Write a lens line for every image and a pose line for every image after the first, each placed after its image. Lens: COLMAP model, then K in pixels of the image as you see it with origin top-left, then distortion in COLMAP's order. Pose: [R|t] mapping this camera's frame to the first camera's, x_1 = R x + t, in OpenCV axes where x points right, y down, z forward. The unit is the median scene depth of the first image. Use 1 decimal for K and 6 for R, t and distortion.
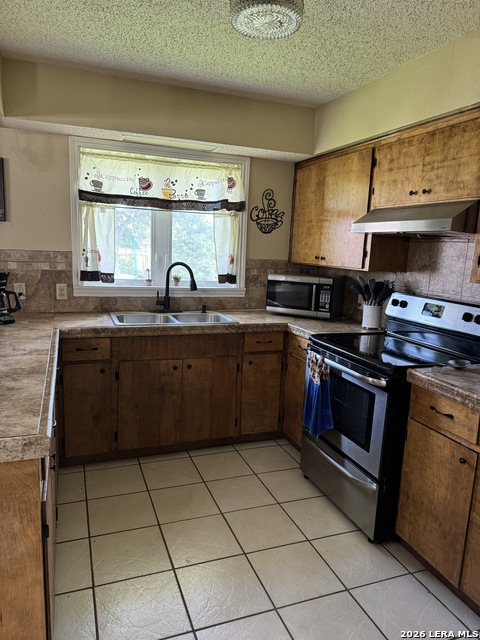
lens RADIAL K [[450.2, 0, 237.1], [0, 450.2, 322.4], [0, 0, 1]] dist [0.090043, -0.127808]
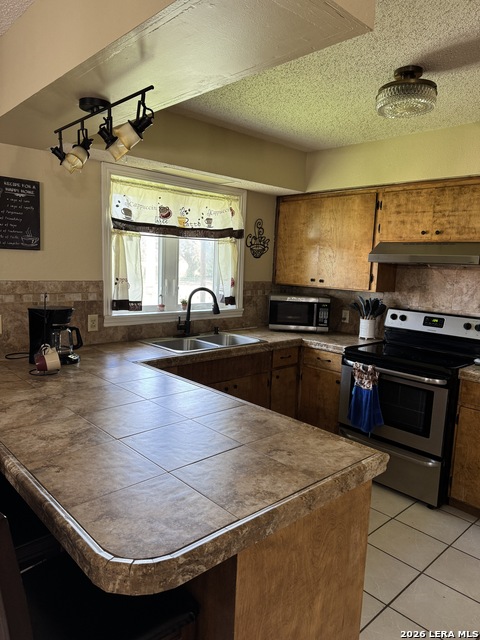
lens RADIAL K [[450.2, 0, 237.1], [0, 450.2, 322.4], [0, 0, 1]] dist [0.090043, -0.127808]
pose [[0.925336, -0.057904, 0.374701, -0.473232], [0.064948, 0.997869, -0.006185, -0.044199], [-0.373545, 0.030059, 0.927125, 0.006603]]
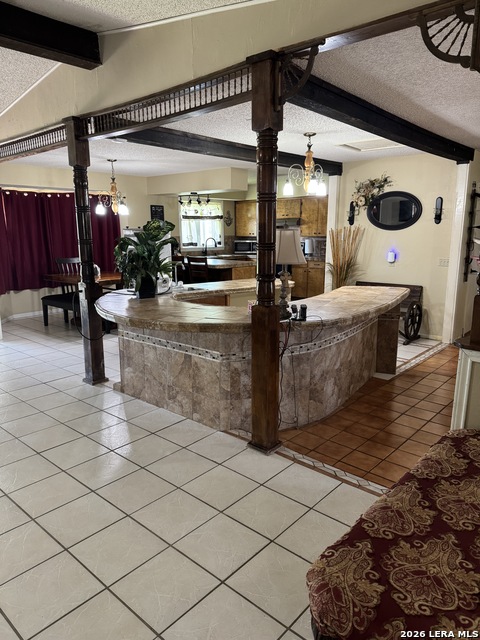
lens RADIAL K [[447.2, 0, 238.8], [0, 447.2, 325.7], [0, 0, 1]] dist [0.136116, -0.225305]
pose [[0.886193, -0.145495, 0.439878, -1.421728], [0.123599, 0.989246, 0.078200, 0.243218], [-0.446525, -0.014932, 0.894647, -1.831382]]
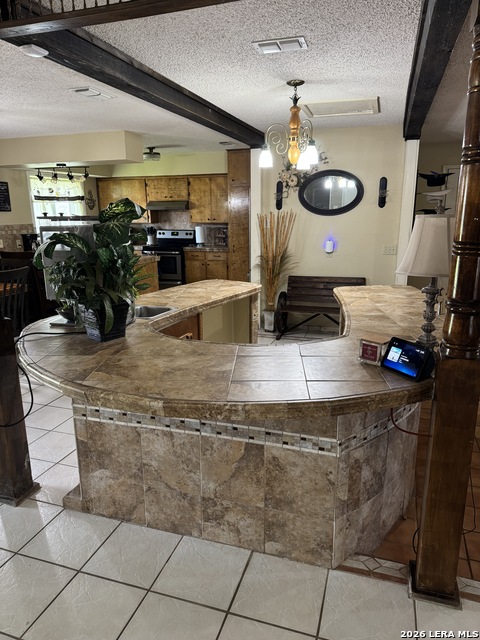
lens RADIAL K [[447.2, 0, 238.8], [0, 447.2, 325.7], [0, 0, 1]] dist [0.136116, -0.225305]
pose [[0.632649, -0.240912, 0.736014, -1.487145], [0.171970, 0.970358, 0.169798, 0.118363], [-0.755103, 0.019150, 0.655326, -1.181005]]
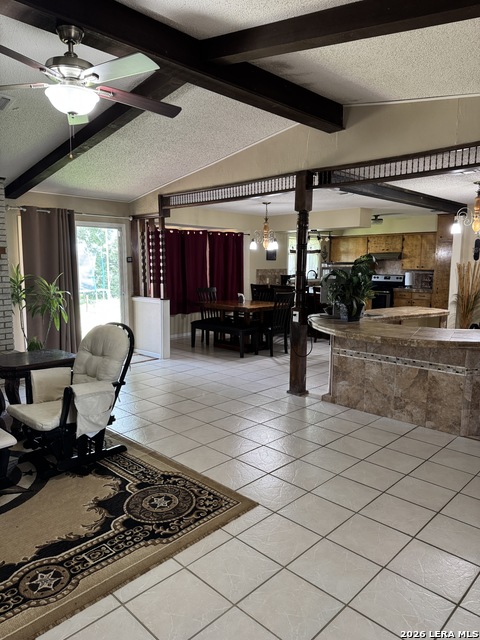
lens RADIAL K [[450.2, 0, 237.1], [0, 450.2, 322.4], [0, 0, 1]] dist [0.090043, -0.127808]
pose [[0.906974, -0.096167, 0.410060, -2.056590], [0.107205, 0.994229, -0.003950, 0.199337], [-0.407314, 0.047543, 0.912050, -1.761938]]
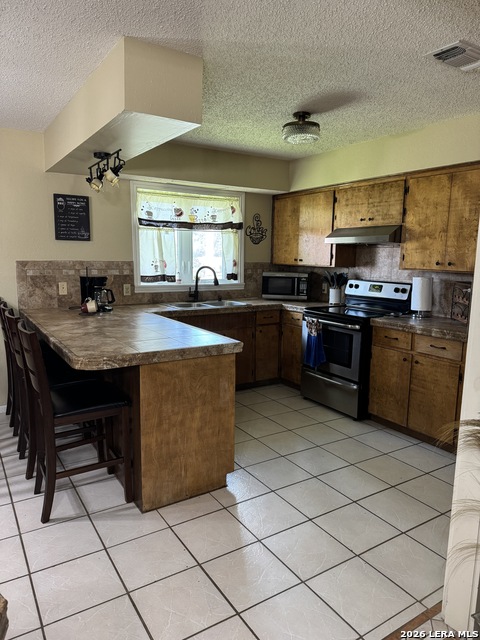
lens RADIAL K [[447.2, 0, 238.8], [0, 447.2, 325.7], [0, 0, 1]] dist [0.136116, -0.225305]
pose [[0.978586, -0.061546, 0.196424, -0.335706], [0.062344, 0.998052, 0.002123, 0.063670], [-0.196172, 0.010168, 0.980517, -0.449830]]
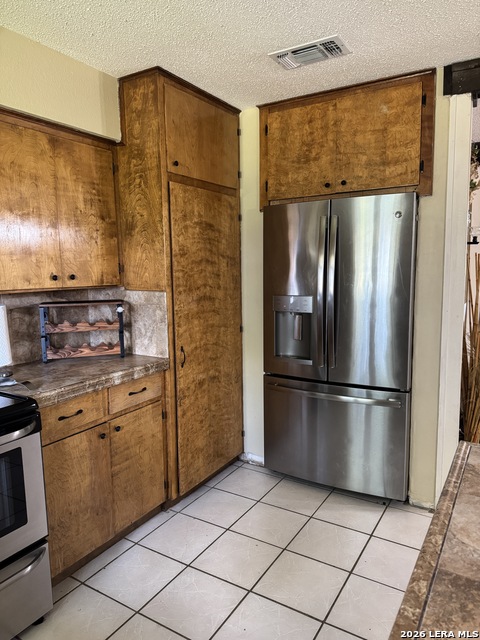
lens RADIAL K [[450.2, 0, 237.1], [0, 450.2, 322.4], [0, 0, 1]] dist [0.090043, -0.127808]
pose [[-0.606712, -0.137339, 0.782968, -0.349887], [0.121286, 0.957436, 0.261926, -0.143108], [-0.785615, 0.253877, -0.564230, 0.766535]]
